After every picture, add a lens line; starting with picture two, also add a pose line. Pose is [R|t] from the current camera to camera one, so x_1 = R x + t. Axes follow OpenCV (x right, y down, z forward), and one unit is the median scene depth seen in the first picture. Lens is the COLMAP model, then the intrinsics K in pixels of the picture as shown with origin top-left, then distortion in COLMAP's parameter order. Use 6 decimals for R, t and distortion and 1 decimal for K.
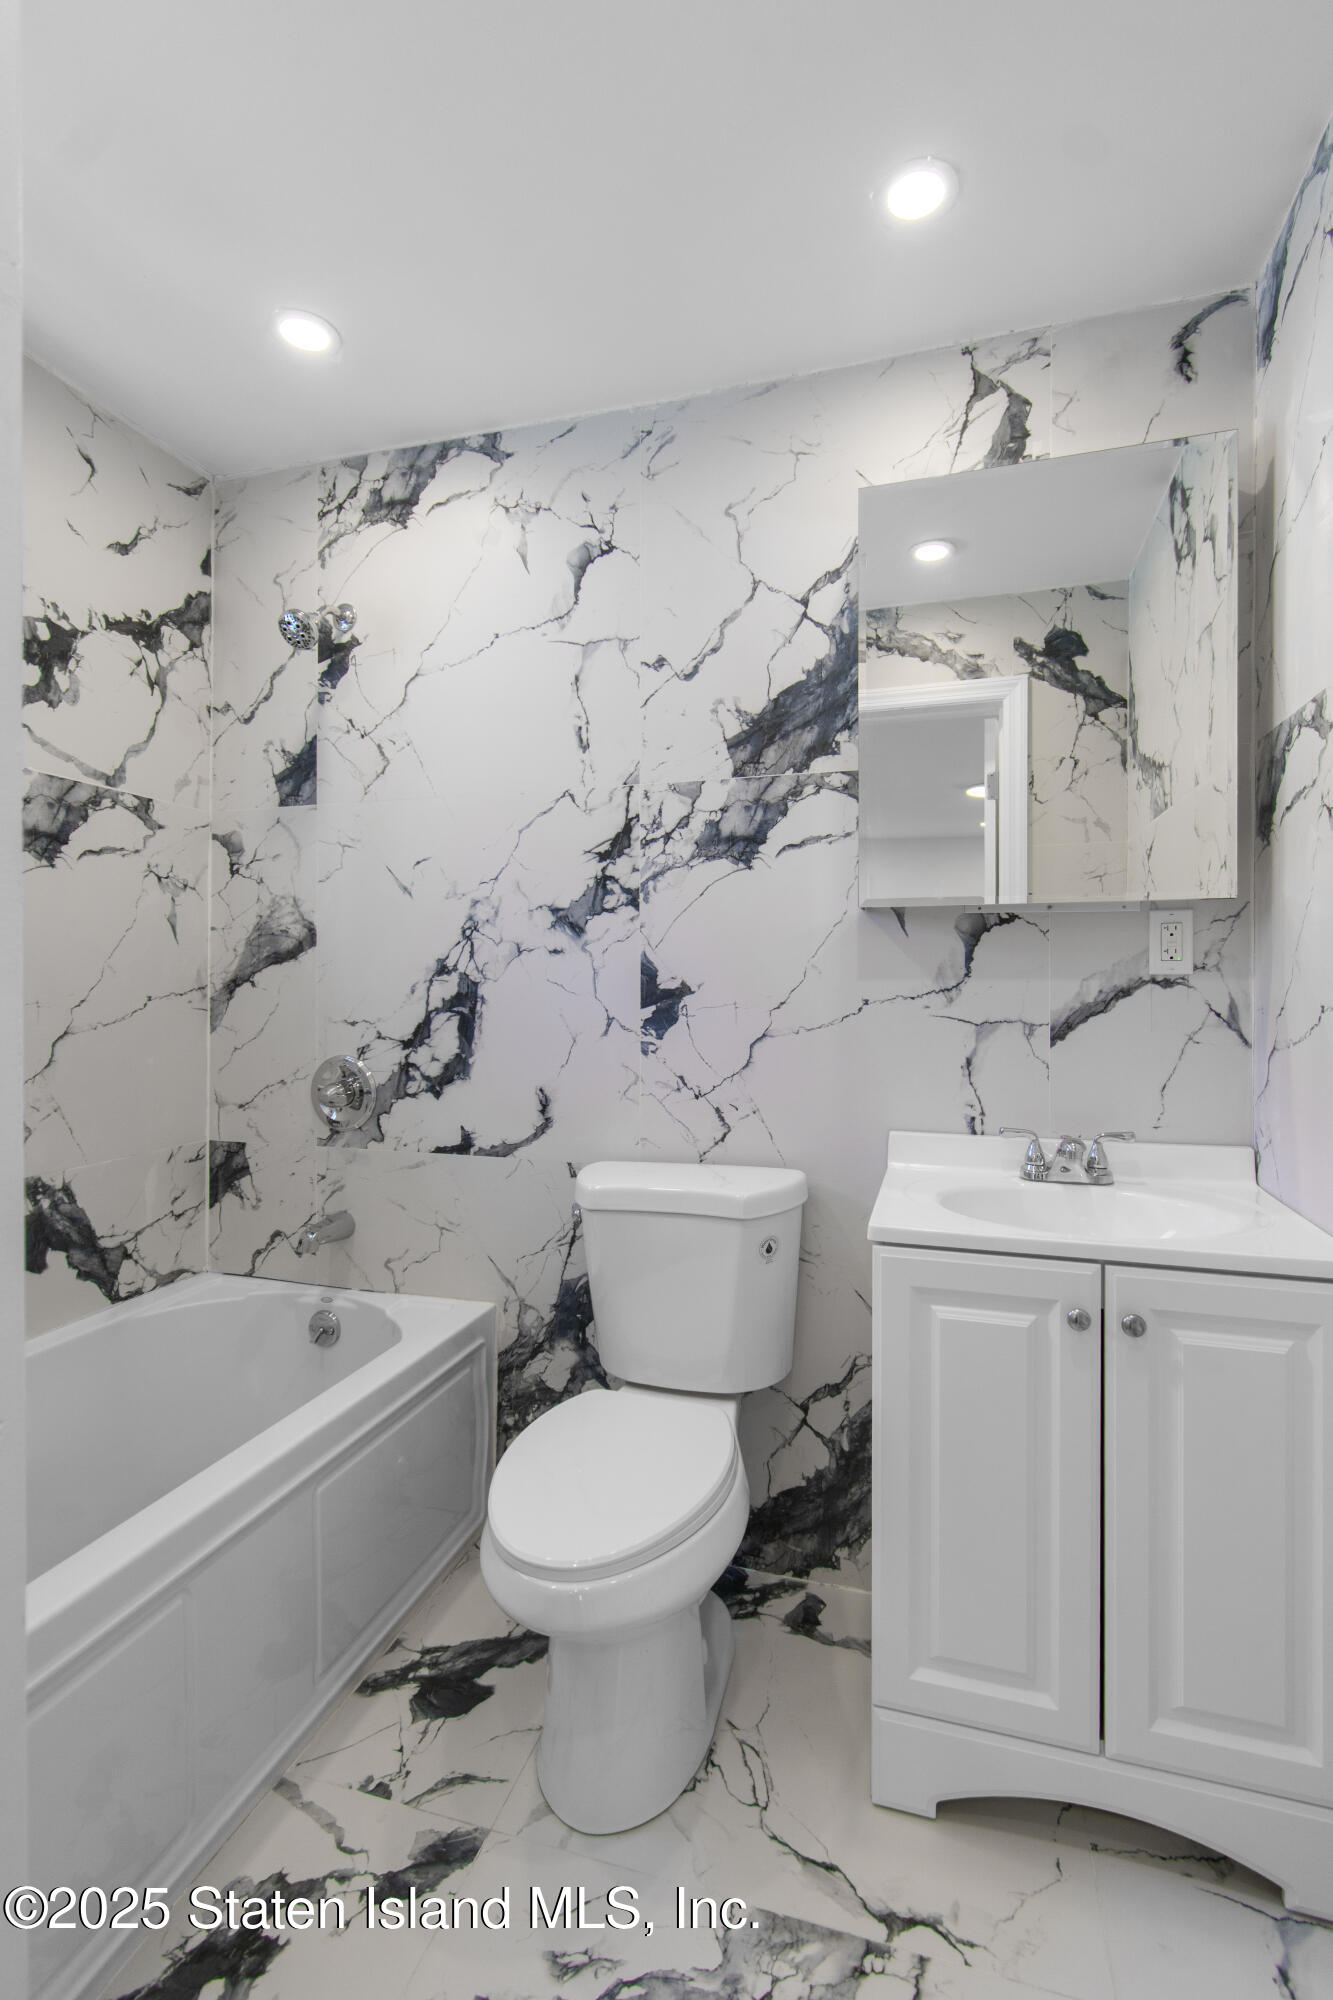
lens RADIAL K [[896.1, 0, 679.6], [0, 896.1, 995.6], [0, 0, 1]] dist [0.001956, -0.000683]
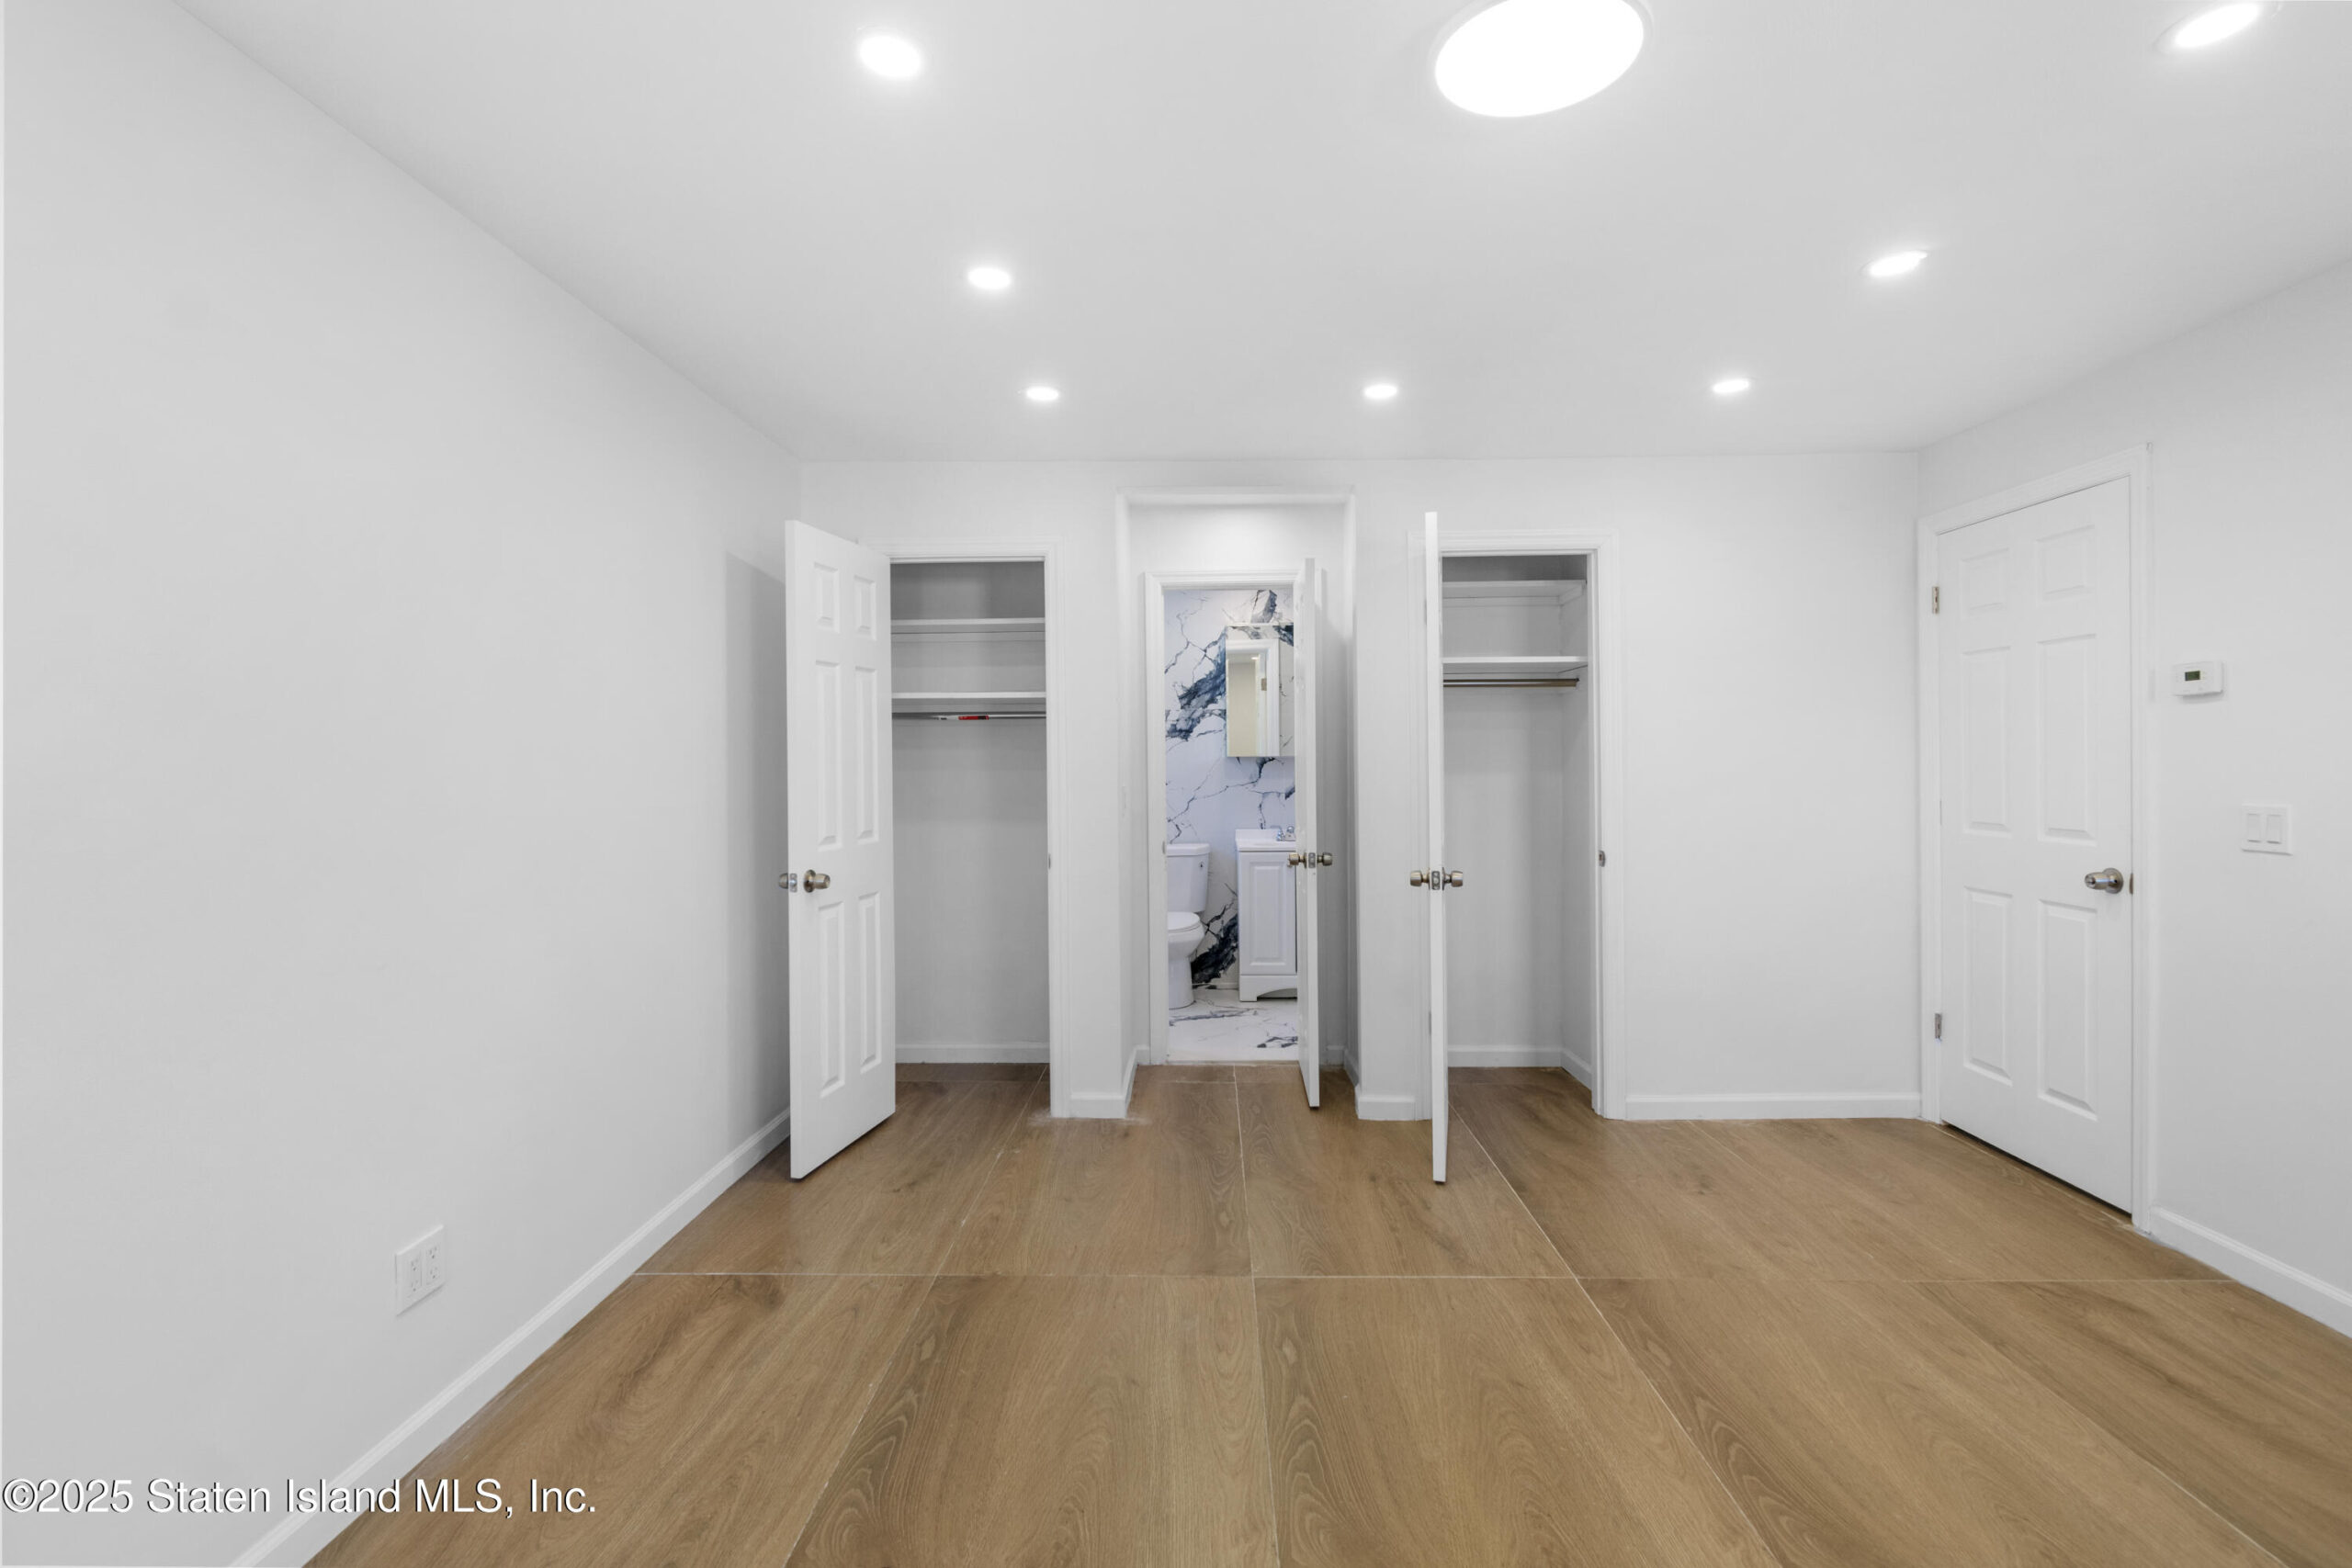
lens RADIAL K [[1053.7, 0, 1186.4], [0, 1053.7, 774.0], [0, 0, 1]] dist [0.001956, -0.000683]
pose [[0.964051, -0.015651, 0.265257, -0.846323], [0.012909, 0.999844, 0.012076, -0.078439], [-0.265405, -0.008217, 0.964102, -2.327635]]
